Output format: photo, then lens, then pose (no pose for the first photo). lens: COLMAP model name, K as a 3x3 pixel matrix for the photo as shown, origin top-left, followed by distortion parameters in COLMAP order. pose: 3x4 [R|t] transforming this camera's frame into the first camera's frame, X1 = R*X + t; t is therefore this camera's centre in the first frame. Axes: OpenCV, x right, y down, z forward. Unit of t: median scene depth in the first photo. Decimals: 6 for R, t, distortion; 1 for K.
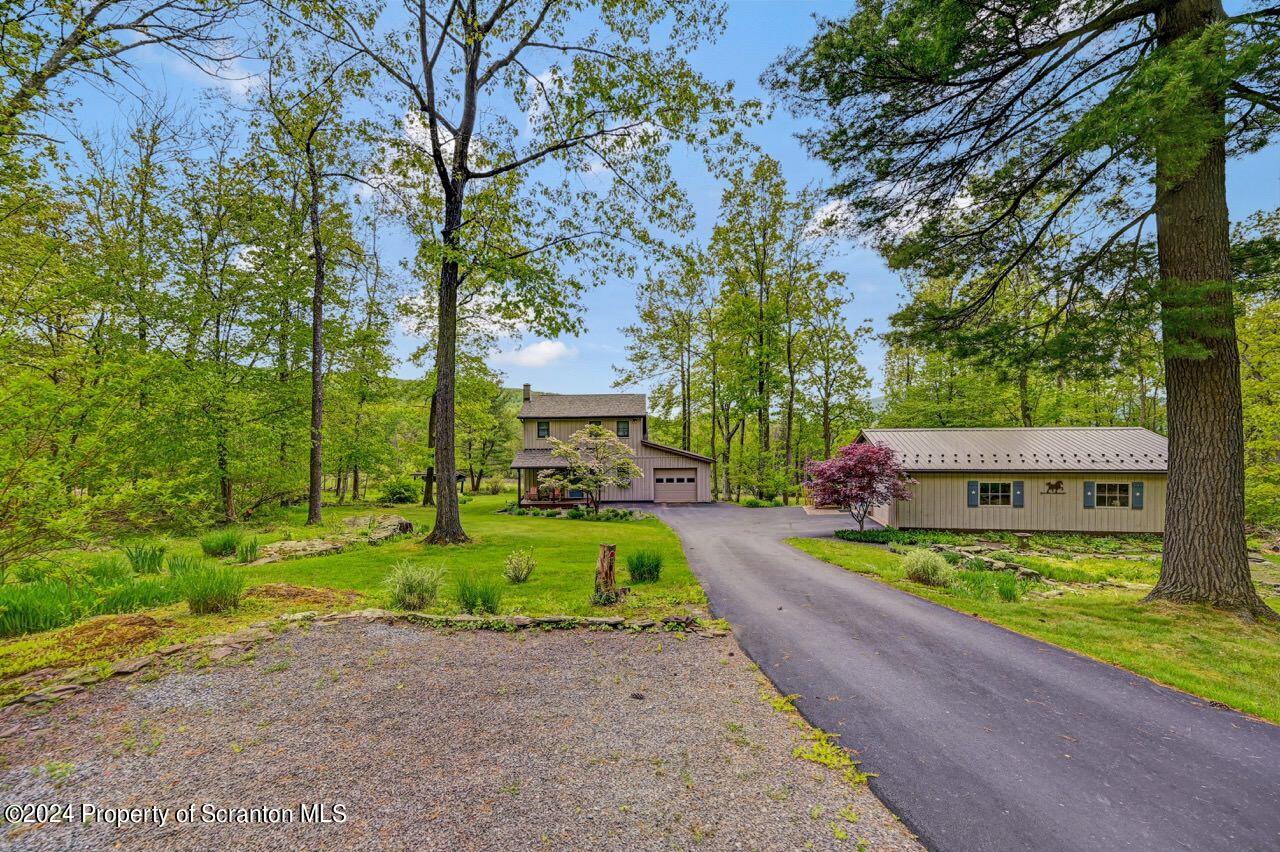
lens RADIAL K [[516.1, 0, 631.6], [0, 516.1, 438.3], [0, 0, 1]] dist [0.004195, 0.000779]
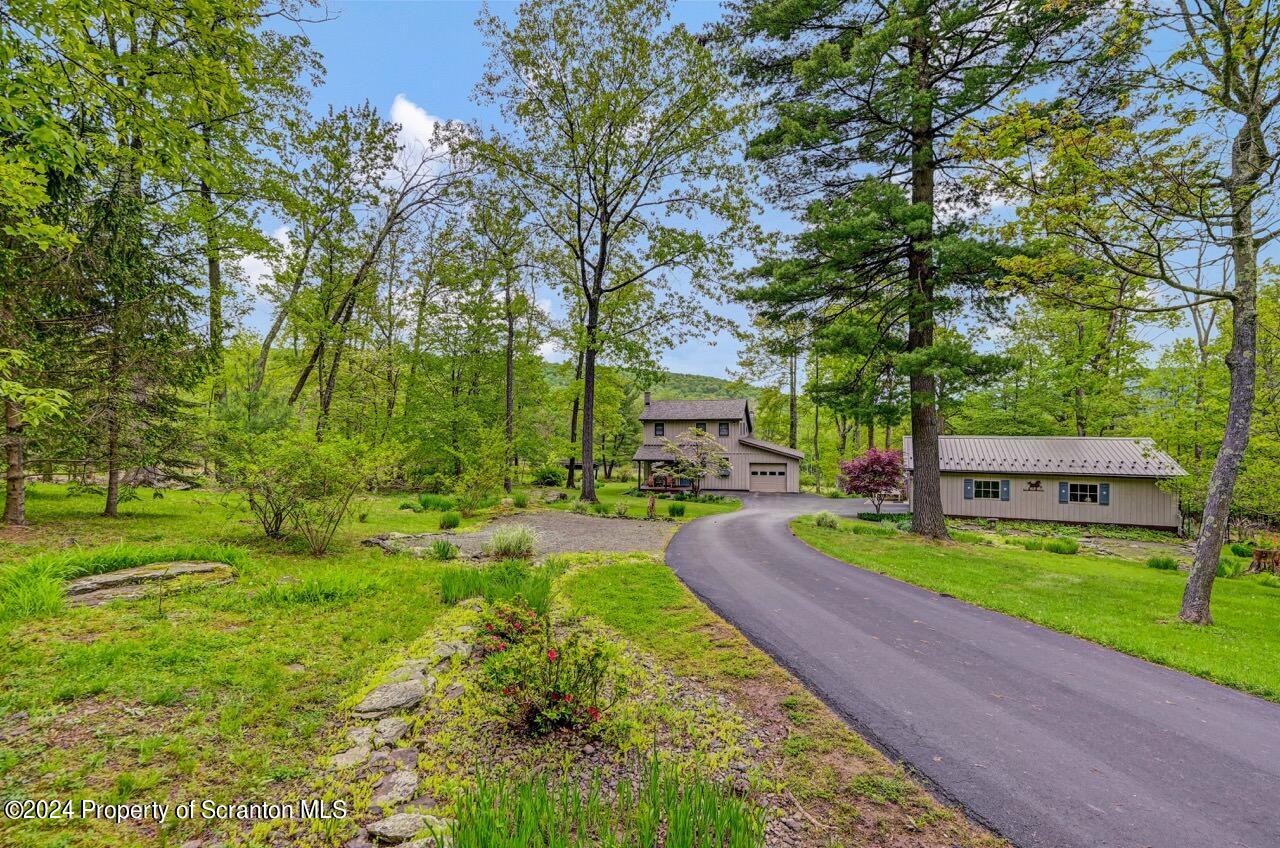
lens RADIAL K [[569.9, 0, 636.7], [0, 569.9, 425.6], [0, 0, 1]] dist [0.005588, 0.000177]
pose [[0.969410, 0.007726, -0.245326, 0.138887], [-0.007973, 0.999968, -0.000013, -0.032245], [0.245318, 0.001968, 0.969441, -0.422707]]
